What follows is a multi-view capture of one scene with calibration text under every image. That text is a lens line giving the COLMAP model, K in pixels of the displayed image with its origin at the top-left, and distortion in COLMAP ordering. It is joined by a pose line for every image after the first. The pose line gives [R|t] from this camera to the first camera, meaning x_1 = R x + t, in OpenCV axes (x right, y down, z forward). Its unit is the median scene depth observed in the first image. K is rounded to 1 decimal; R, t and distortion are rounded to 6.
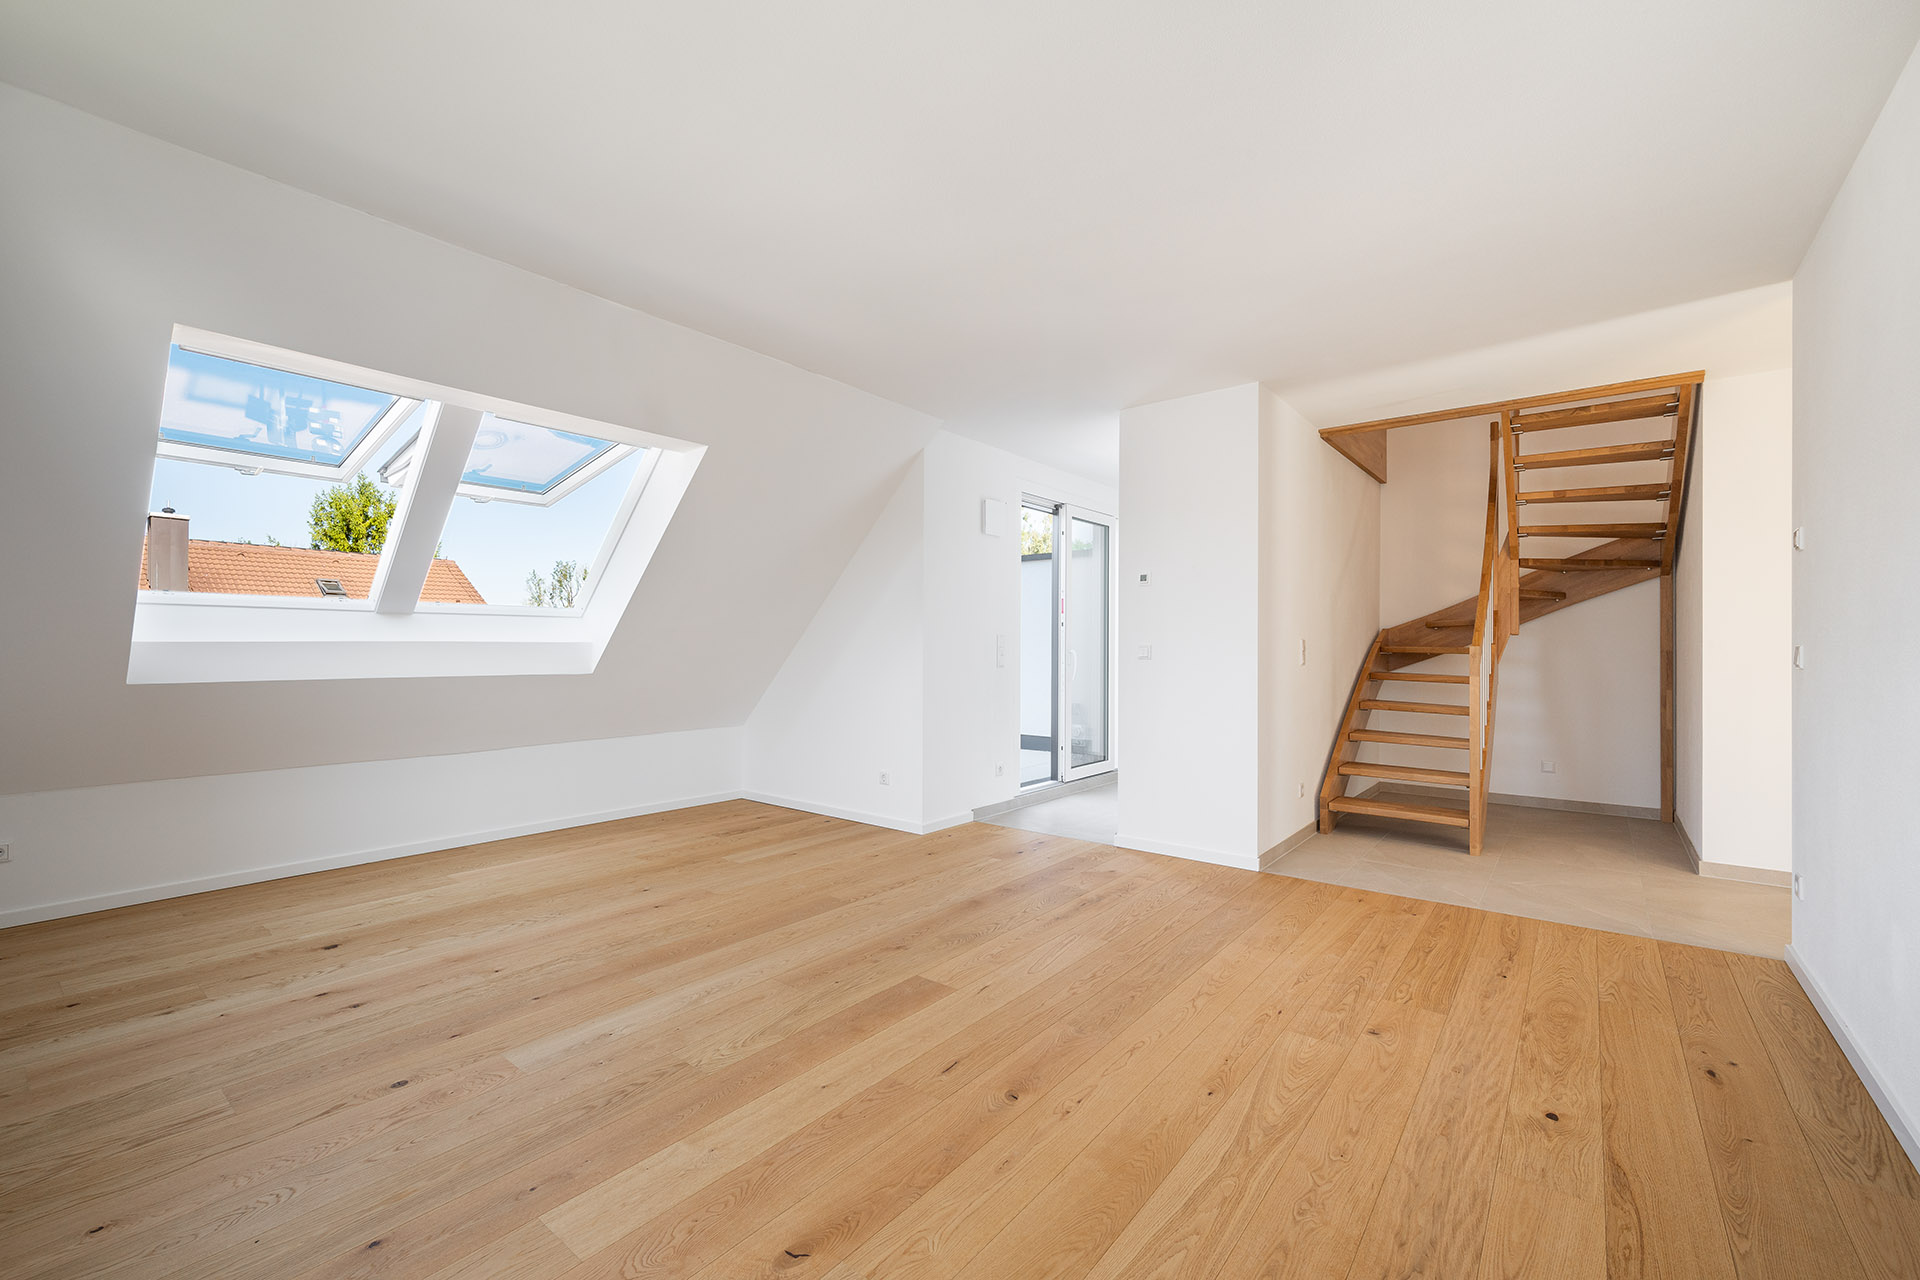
lens RADIAL K [[858.4, 0, 969.2], [0, 858.4, 649.0], [0, 0, 1]] dist [0.000460, 0.000184]
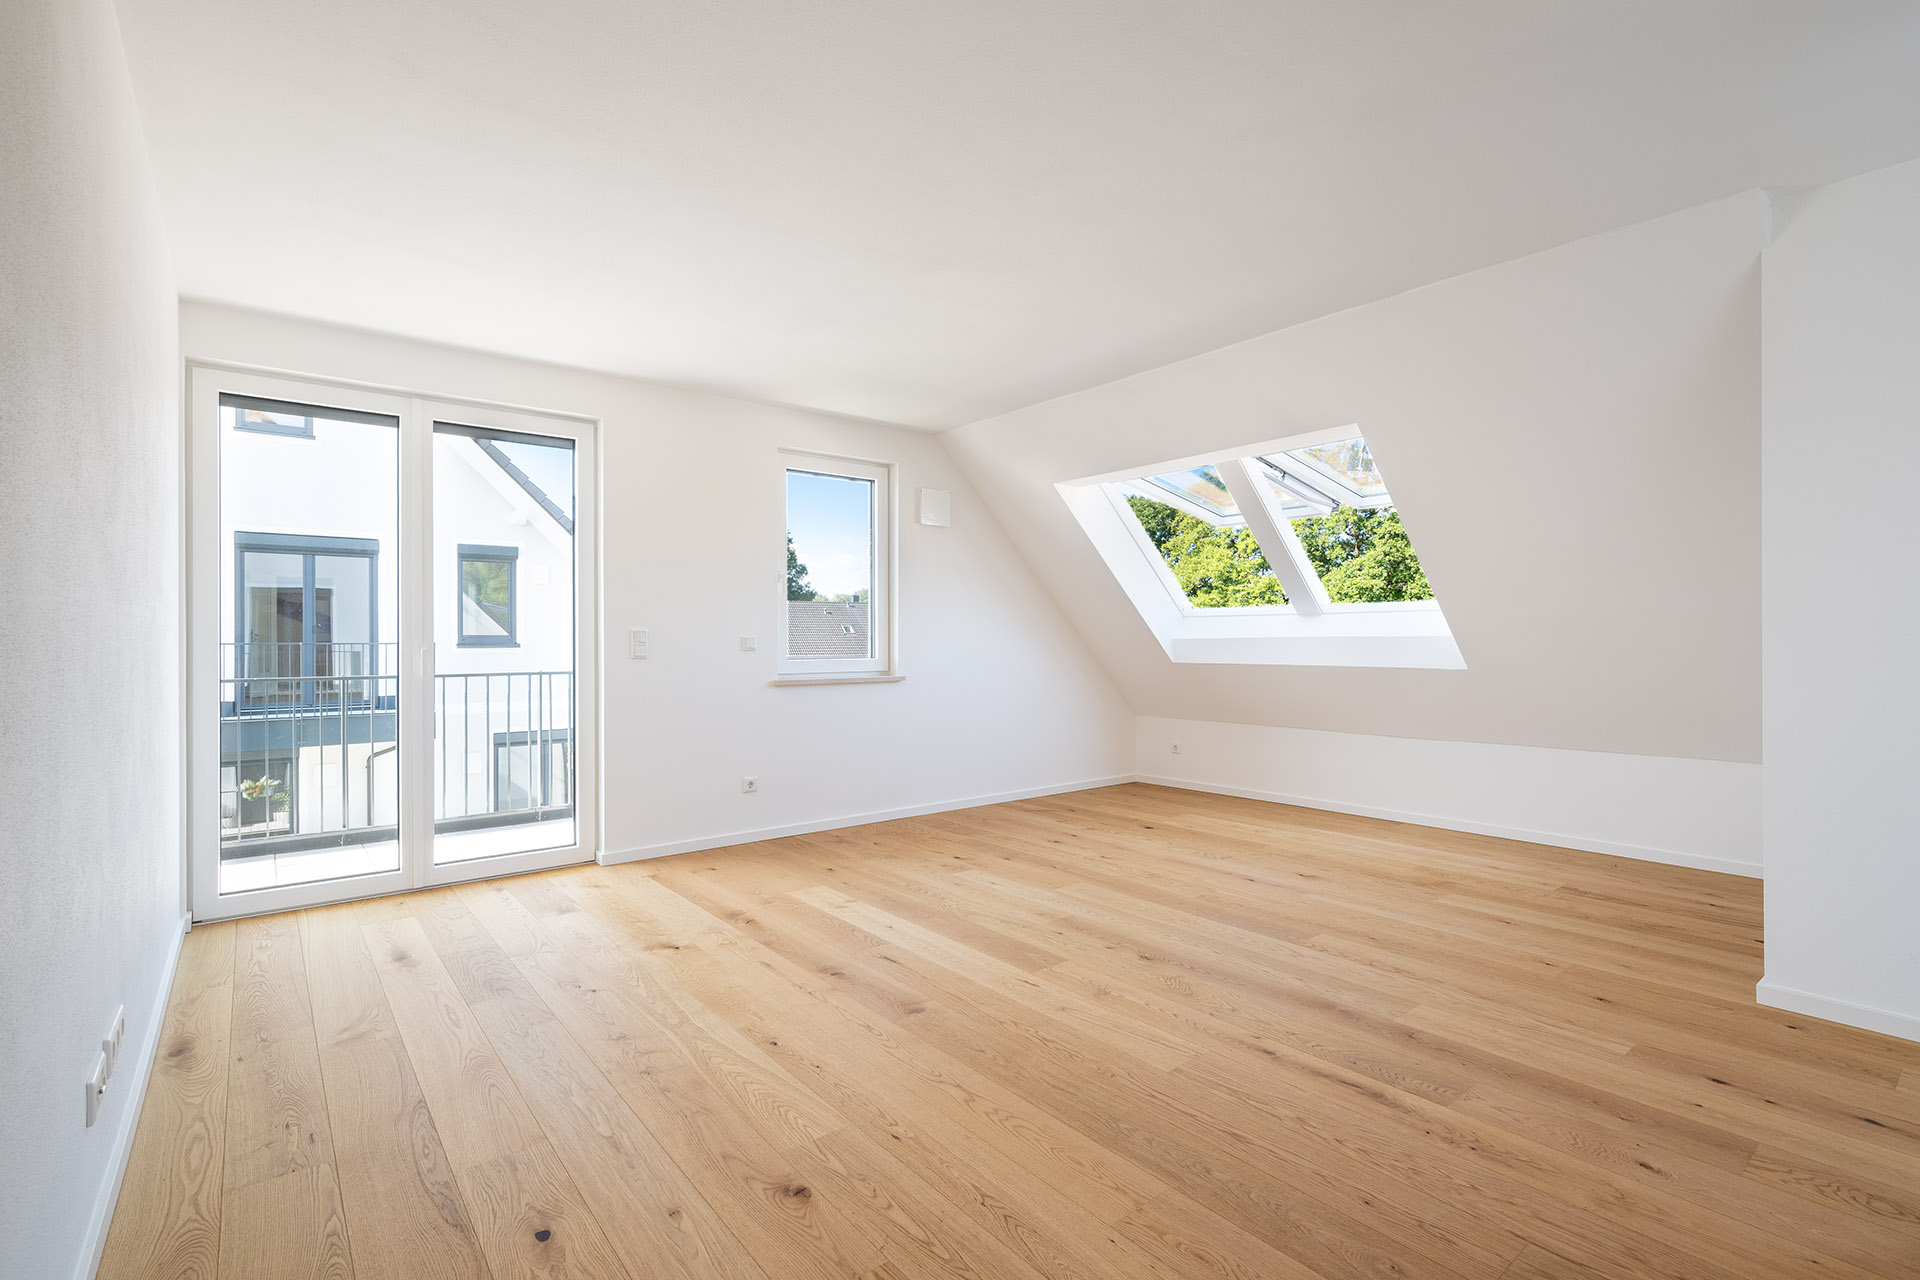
lens RADIAL K [[876.1, 0, 964.8], [0, 876.1, 638.6], [0, 0, 1]] dist [-0.001045, -0.000135]
pose [[-0.259791, -0.003919, -0.965657, 0.464284], [0.000540, 0.999991, -0.004203, -0.000812], [0.965665, -0.001613, -0.259787, 0.541645]]
